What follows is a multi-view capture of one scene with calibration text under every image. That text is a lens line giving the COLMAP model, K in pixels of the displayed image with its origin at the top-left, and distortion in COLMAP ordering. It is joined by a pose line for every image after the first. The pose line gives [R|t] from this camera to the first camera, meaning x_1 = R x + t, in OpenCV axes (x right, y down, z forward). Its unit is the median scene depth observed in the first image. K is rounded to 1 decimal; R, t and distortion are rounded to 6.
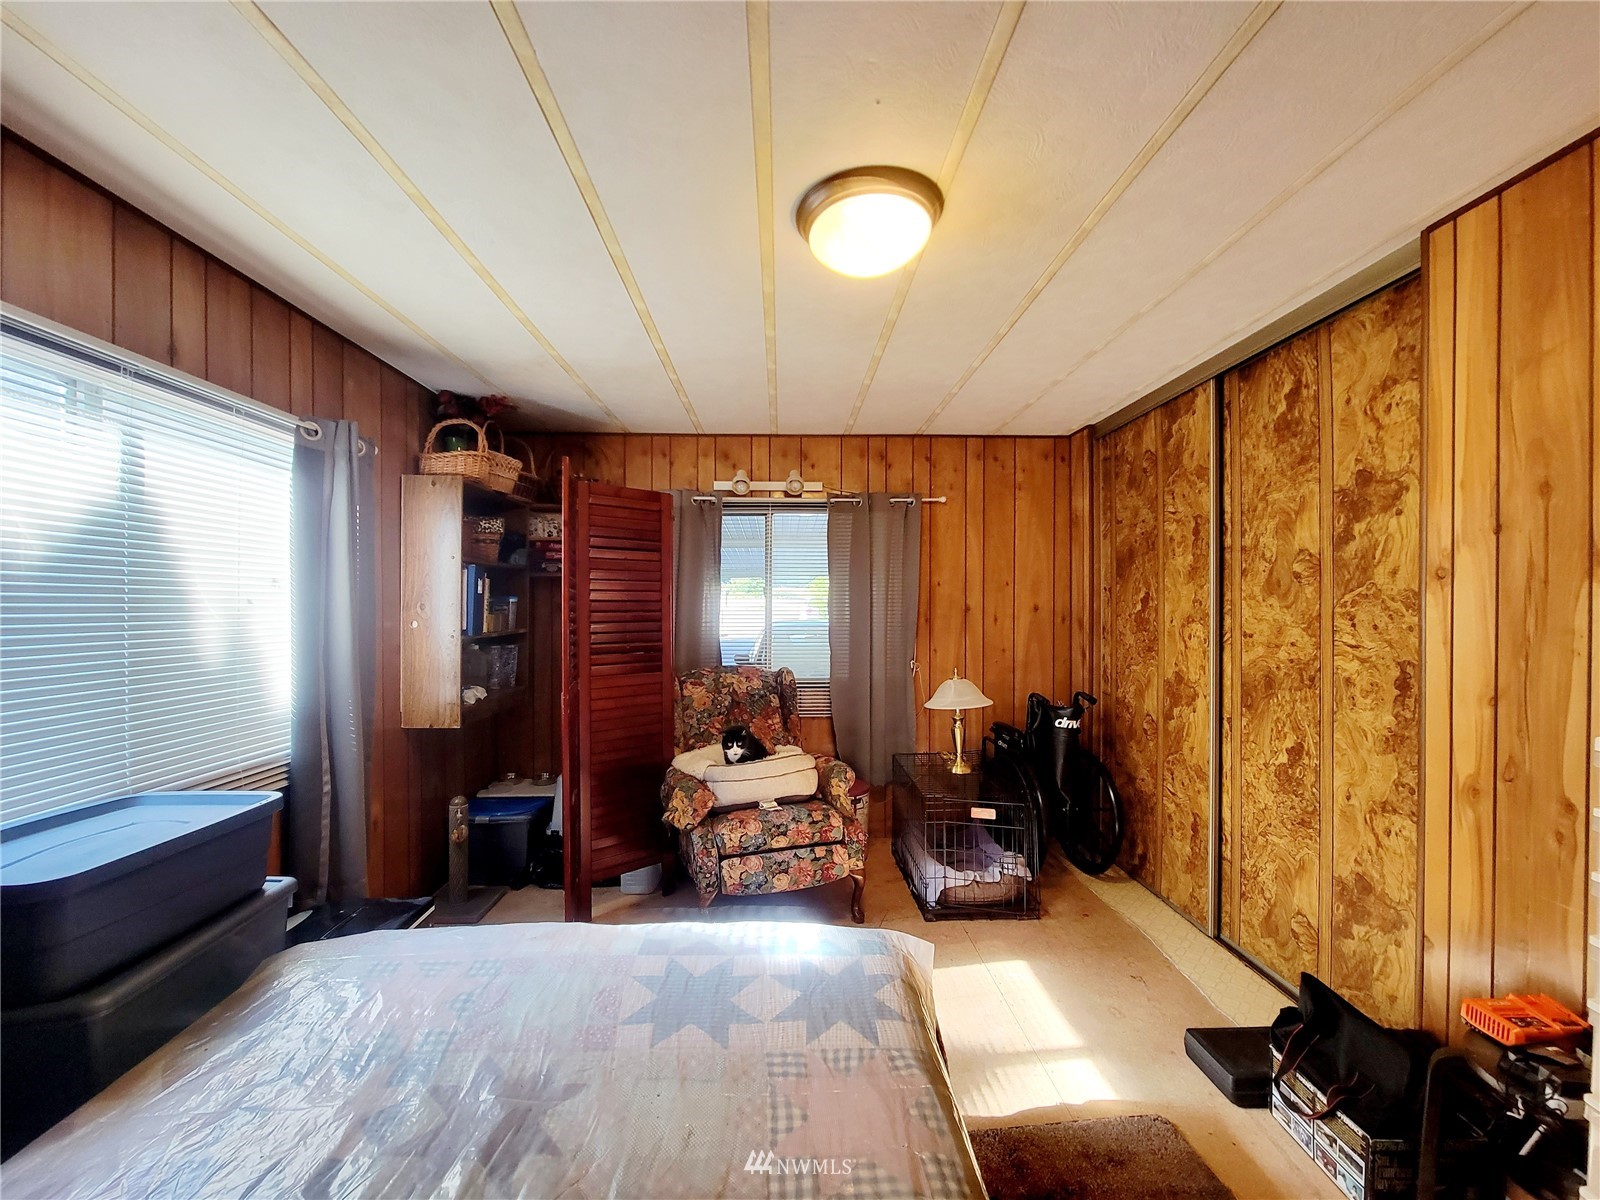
lens RADIAL K [[655.0, 0, 791.7], [0, 655.0, 606.0], [0, 0, 1]] dist [-0.000514, -0.001135]
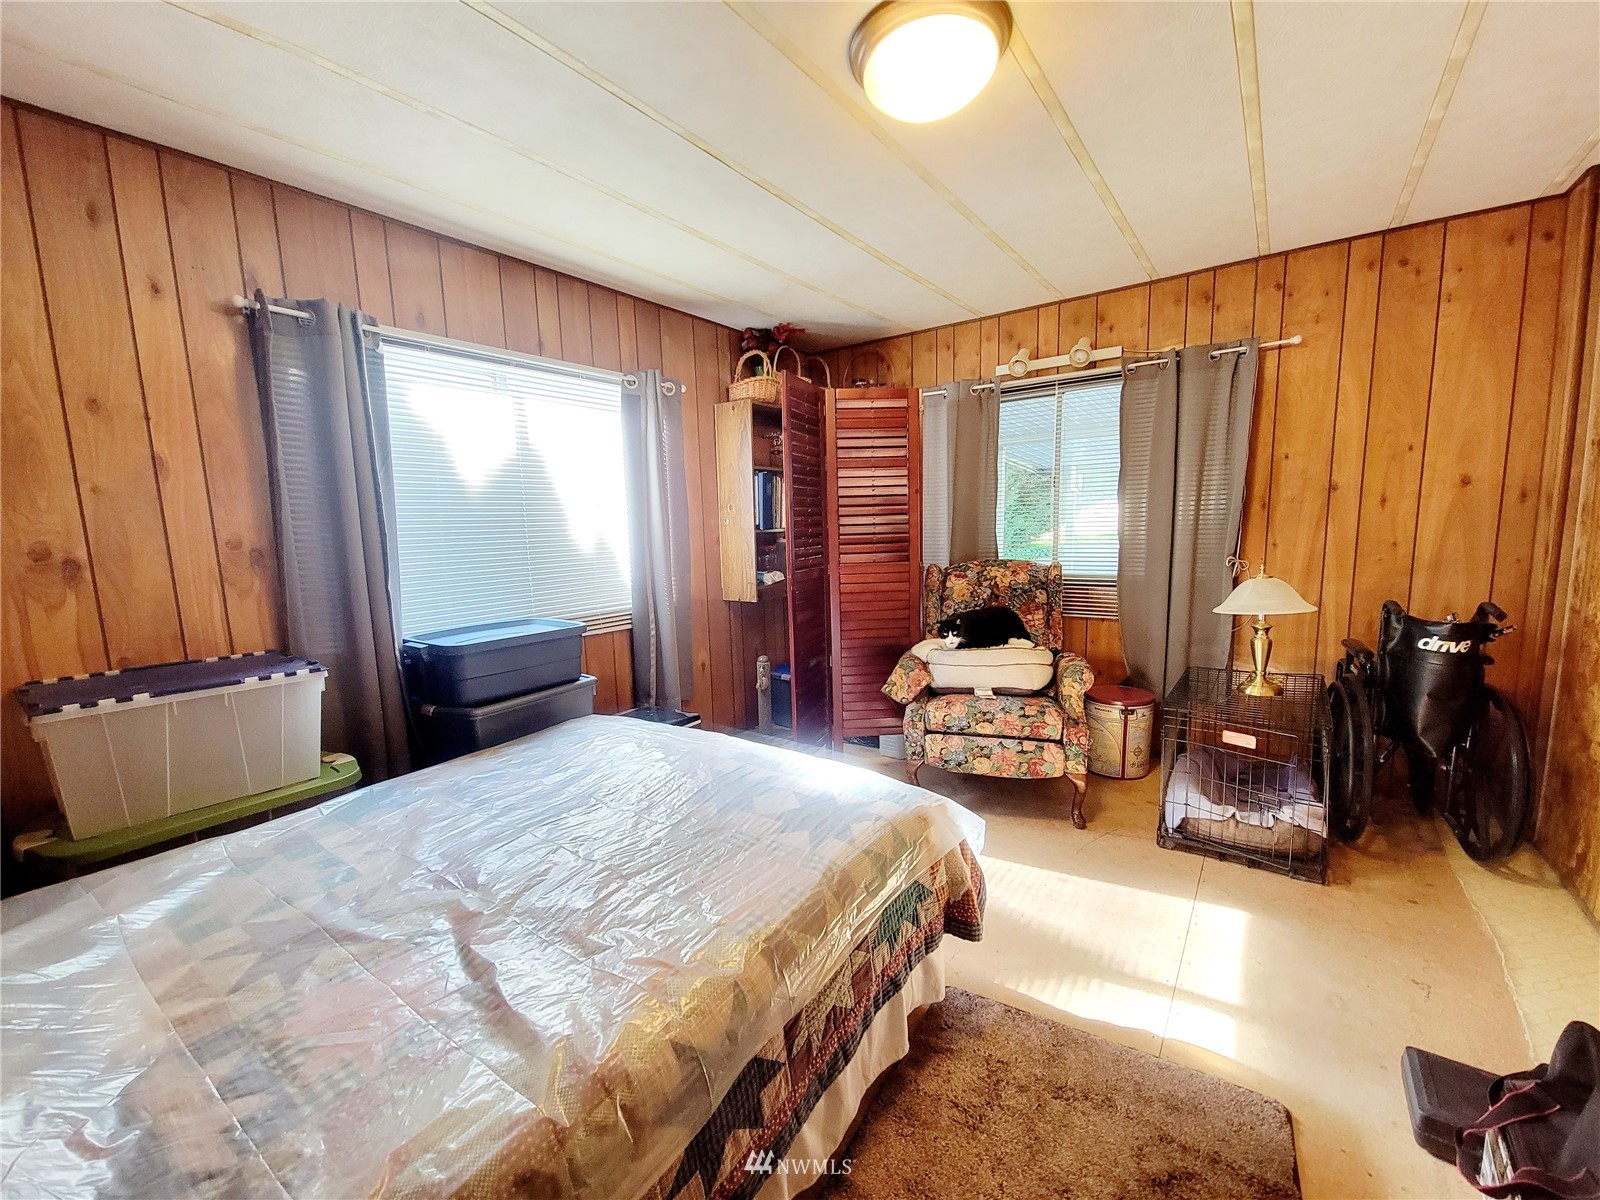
lens RADIAL K [[655.0, 0, 788.3], [0, 655.0, 606.9], [0, 0, 1]] dist [-0.000514, -0.001135]
pose [[0.784786, 0.056653, -0.617172, 0.317713], [0.029523, 0.991266, 0.128534, 0.031196], [0.619064, -0.119092, 0.776258, 0.042102]]
